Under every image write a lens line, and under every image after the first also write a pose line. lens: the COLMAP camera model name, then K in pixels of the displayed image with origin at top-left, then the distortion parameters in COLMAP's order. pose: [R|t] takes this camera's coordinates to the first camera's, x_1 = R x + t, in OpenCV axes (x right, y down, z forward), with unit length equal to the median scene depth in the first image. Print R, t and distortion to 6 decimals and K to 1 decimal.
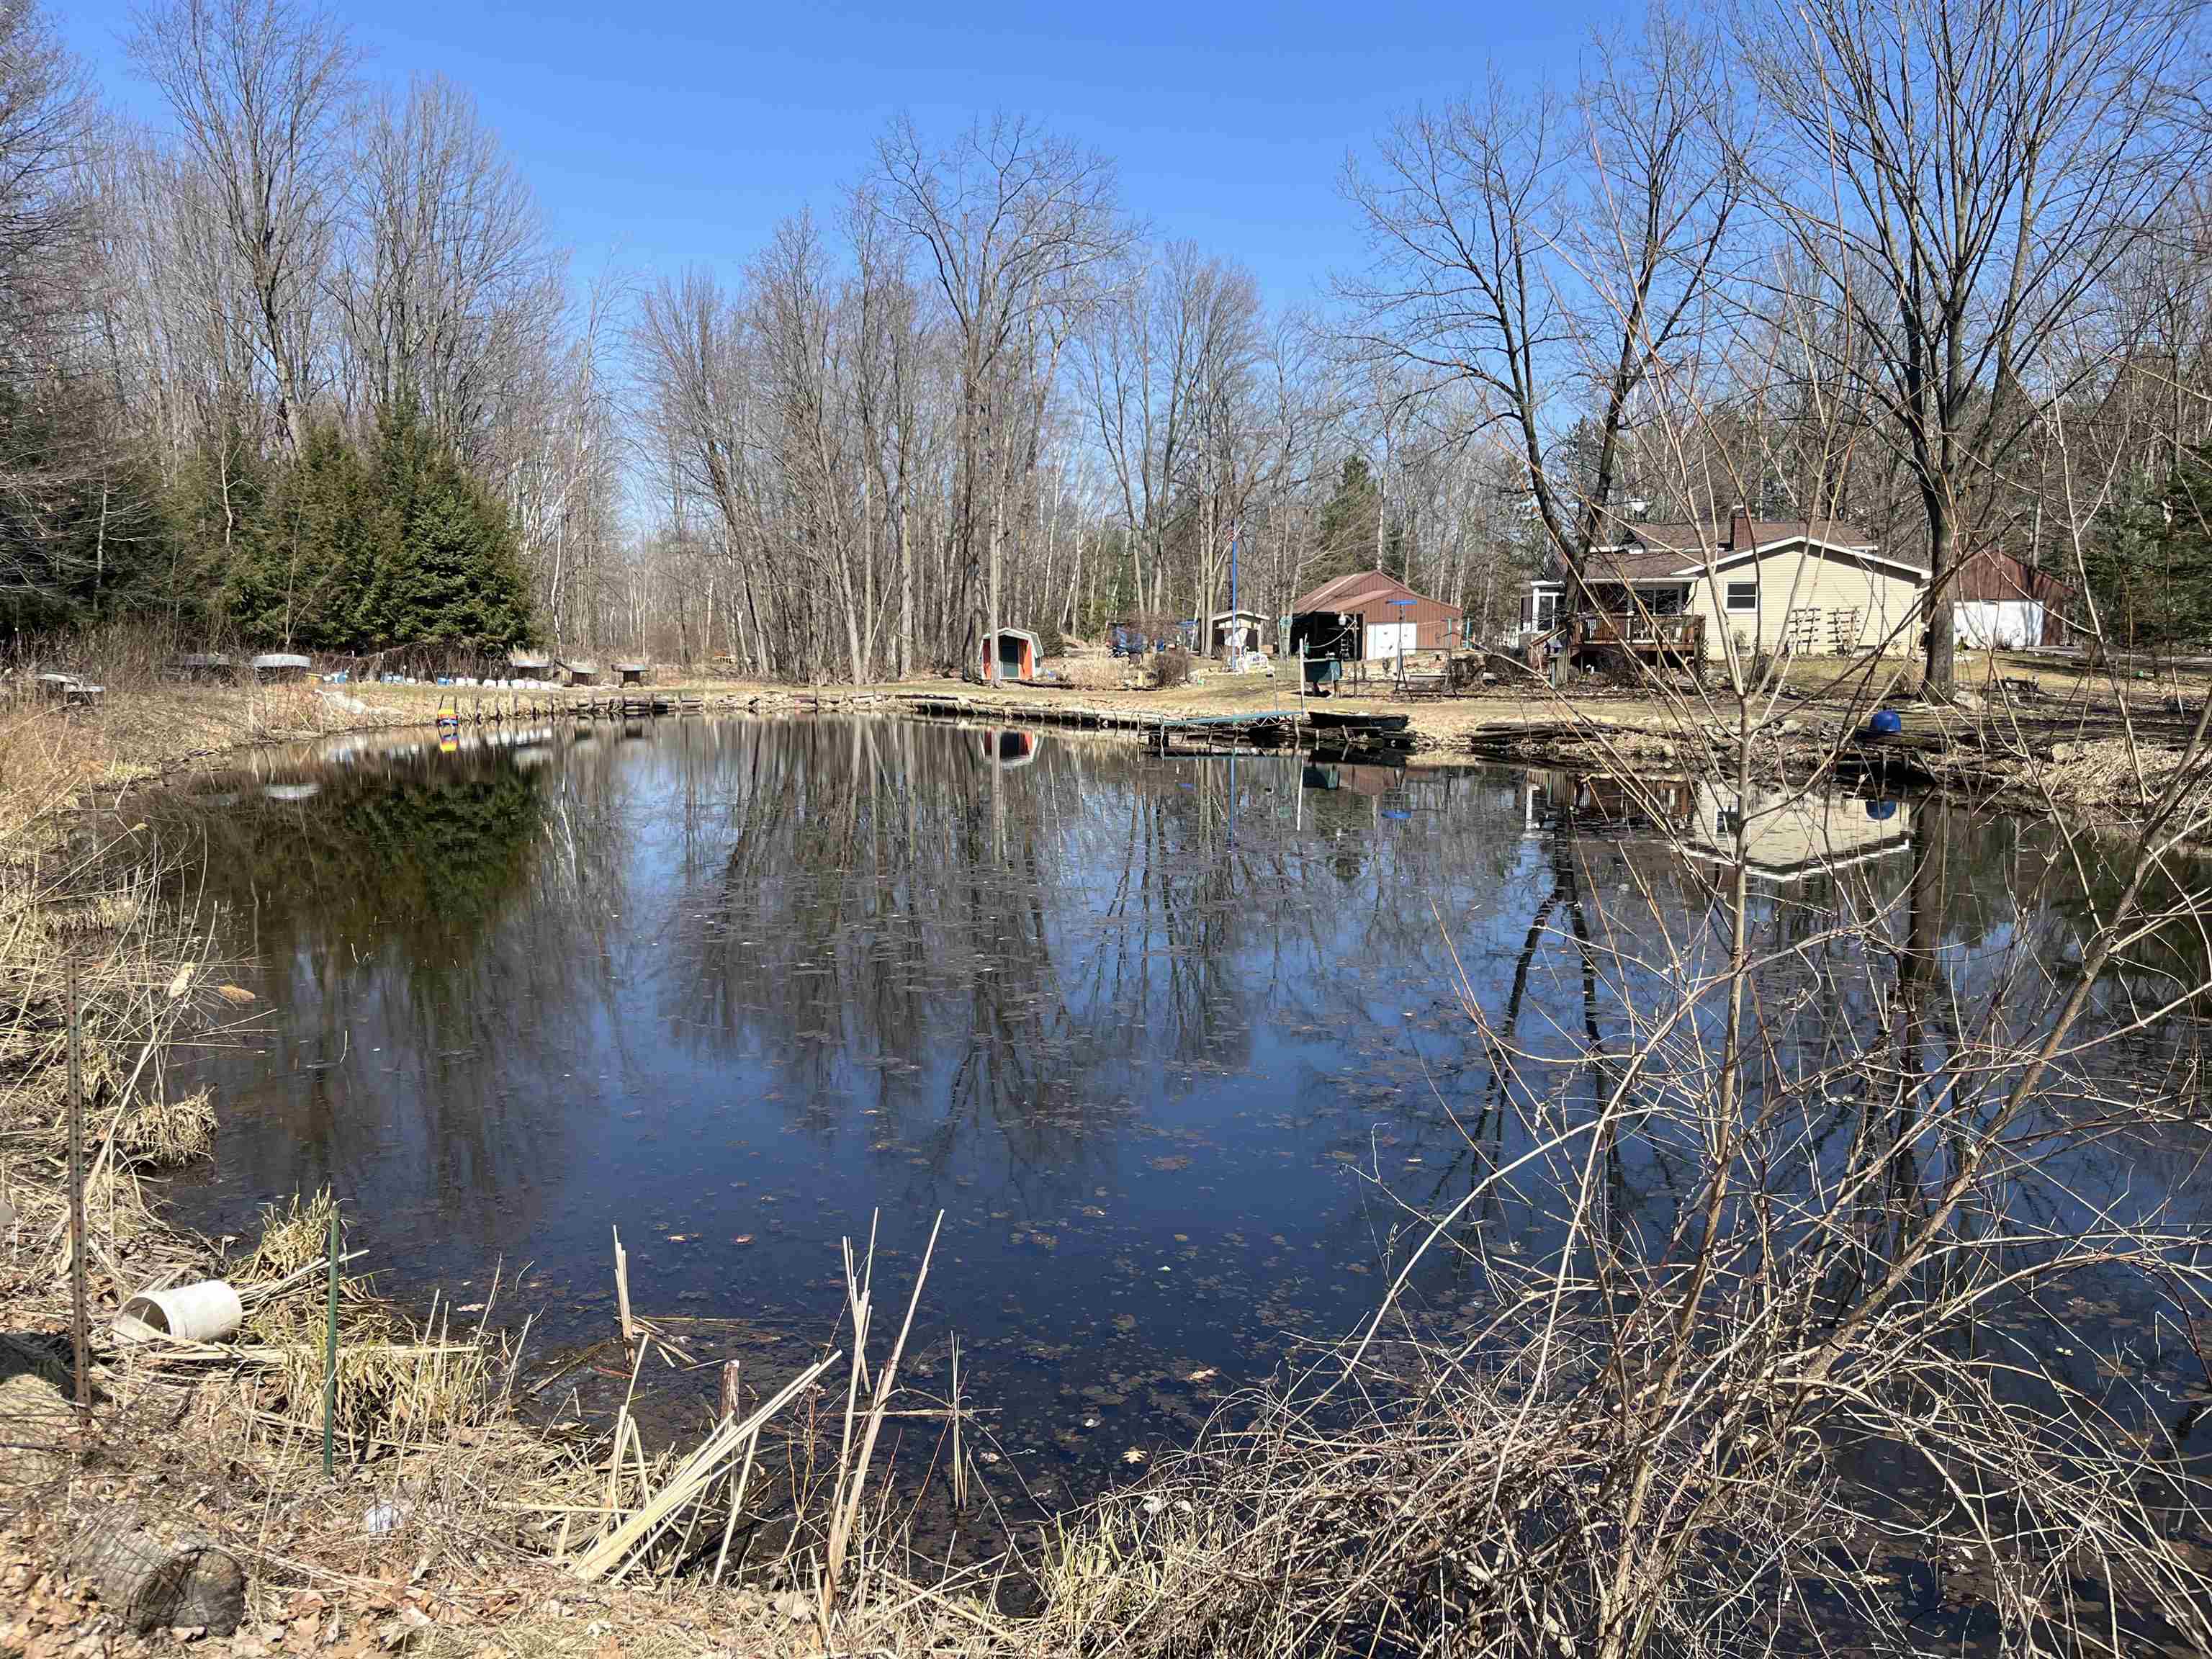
lens RADIAL K [[1675.1, 0, 1106.0], [0, 1675.1, 829.5], [0, 0, 1]] dist [-0.001278, -0.001129]
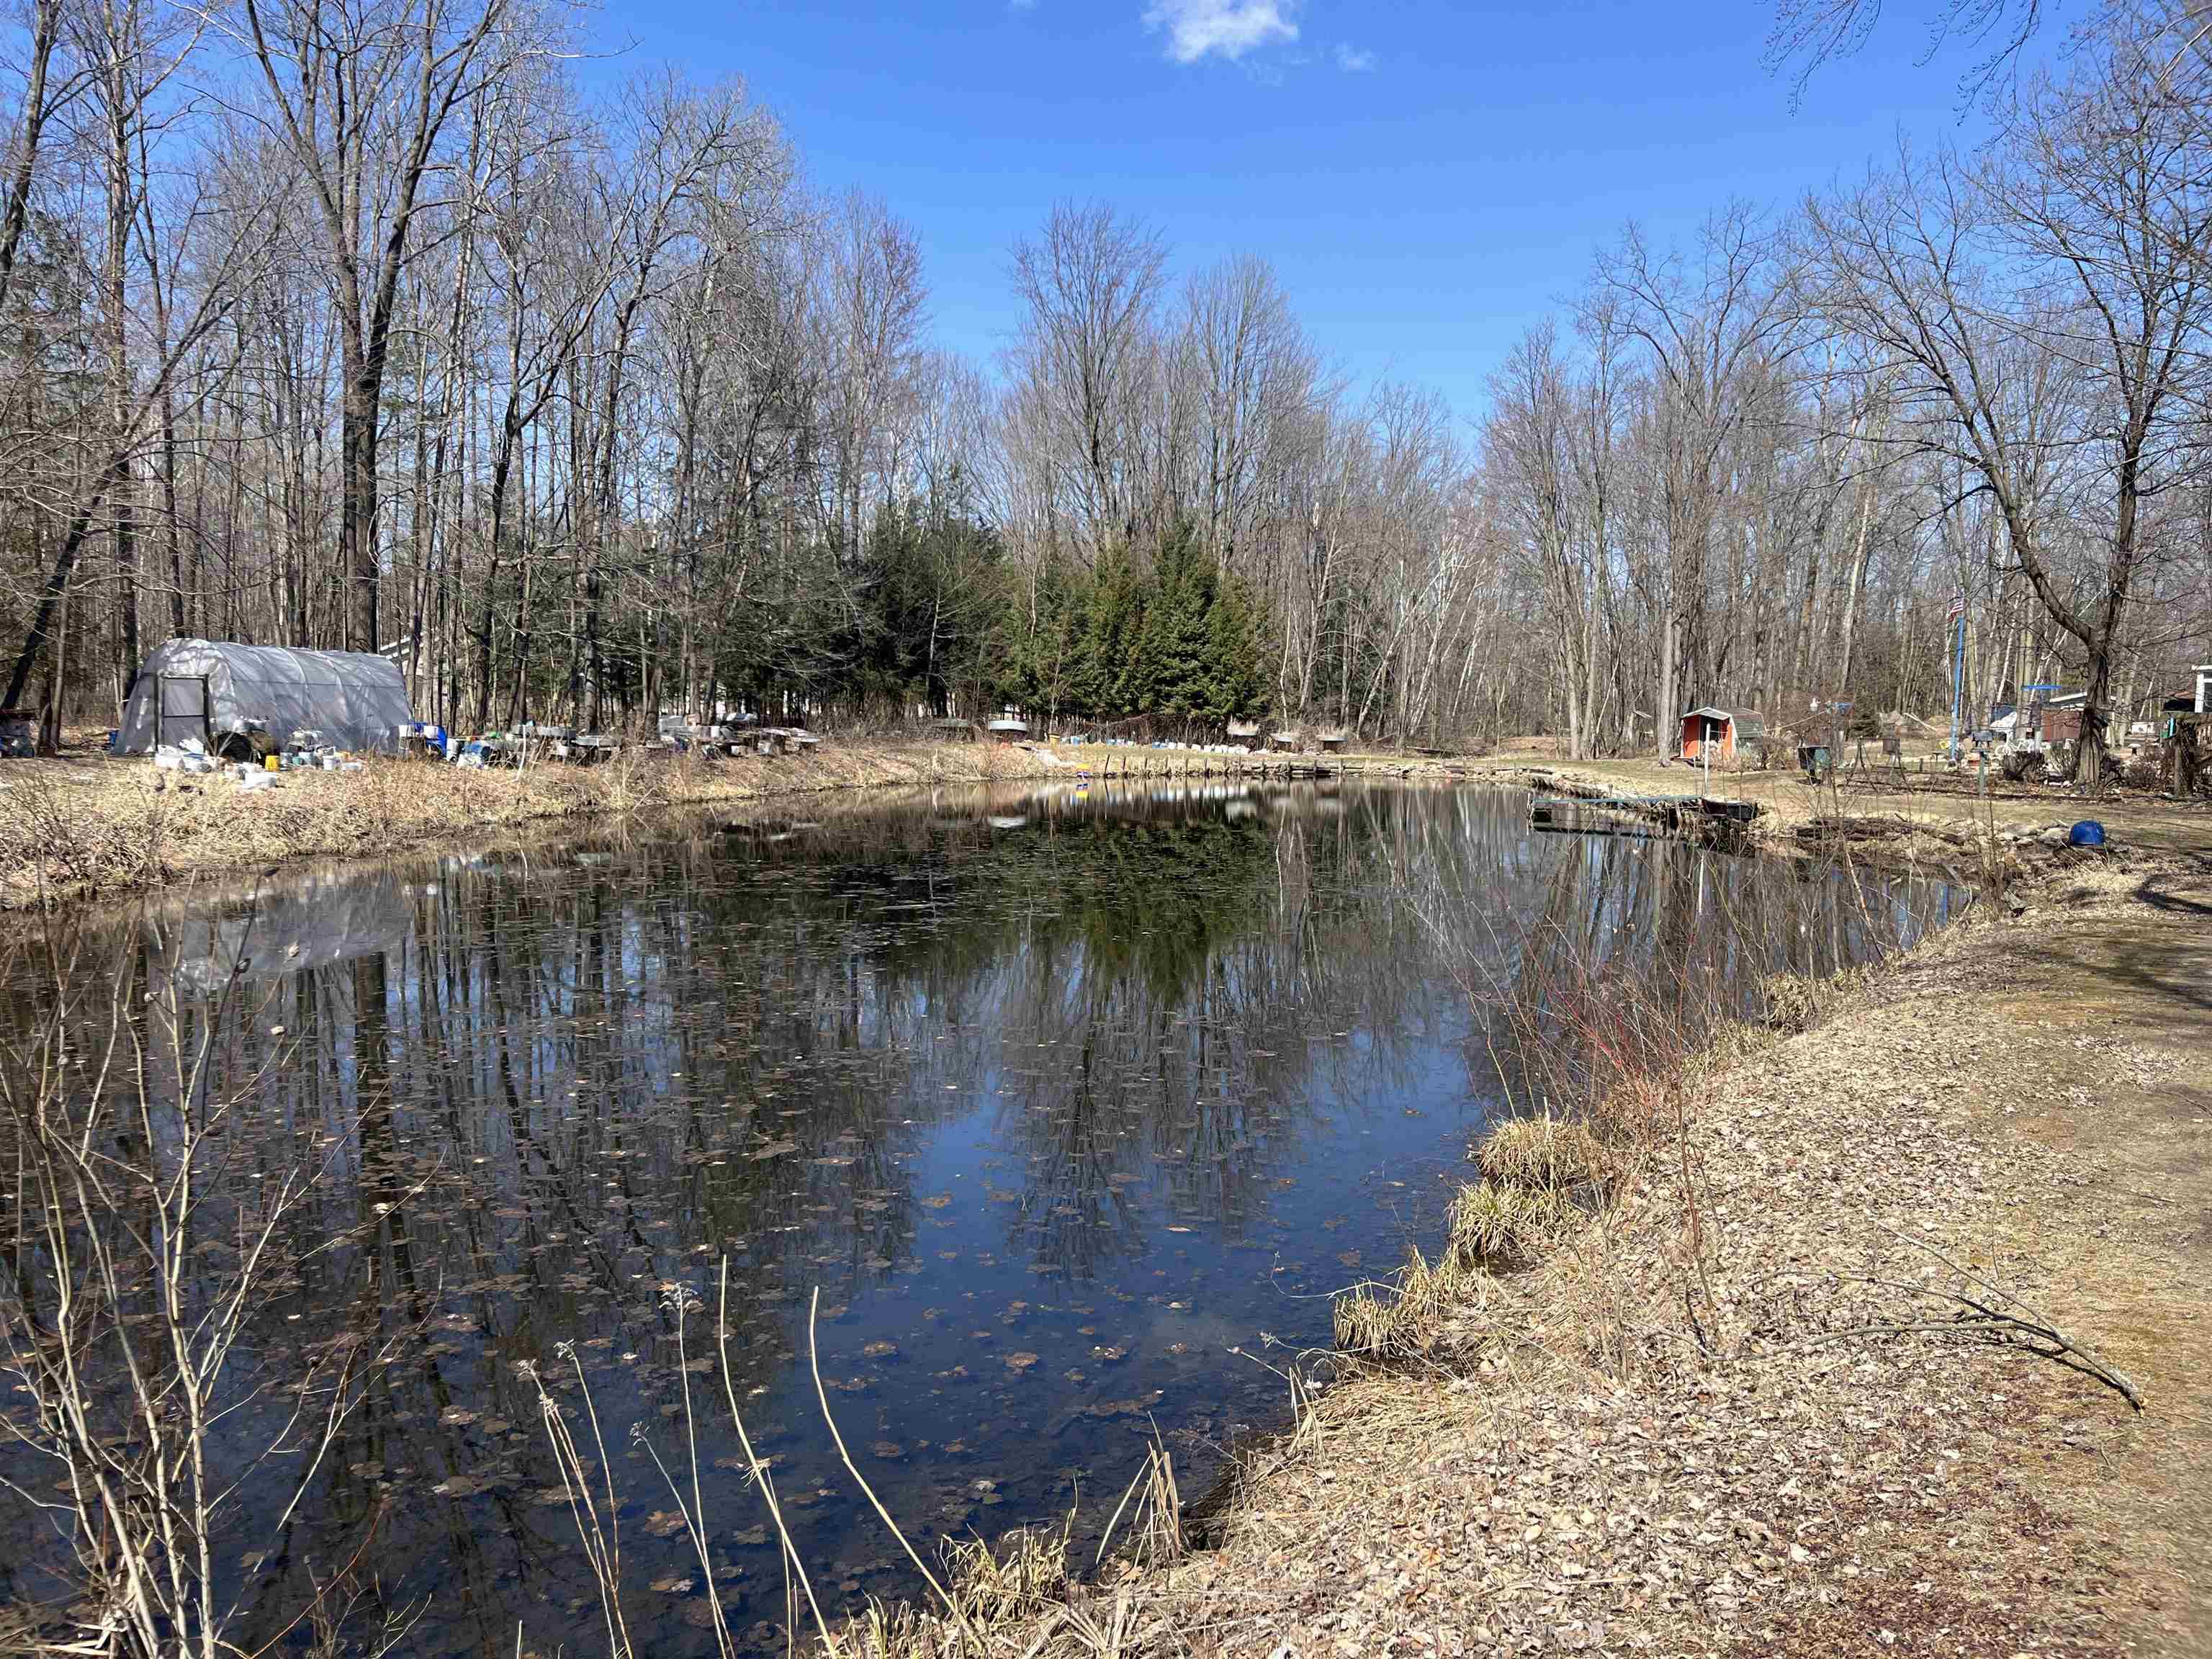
lens RADIAL K [[1675.1, 0, 1106.0], [0, 1675.1, 829.5], [0, 0, 1]] dist [-0.001278, -0.001129]
pose [[0.779544, 0.060207, -0.623447, 0.347009], [-0.086735, 0.996156, -0.012252, -0.005834], [0.620312, 0.063626, 0.781770, -0.004362]]
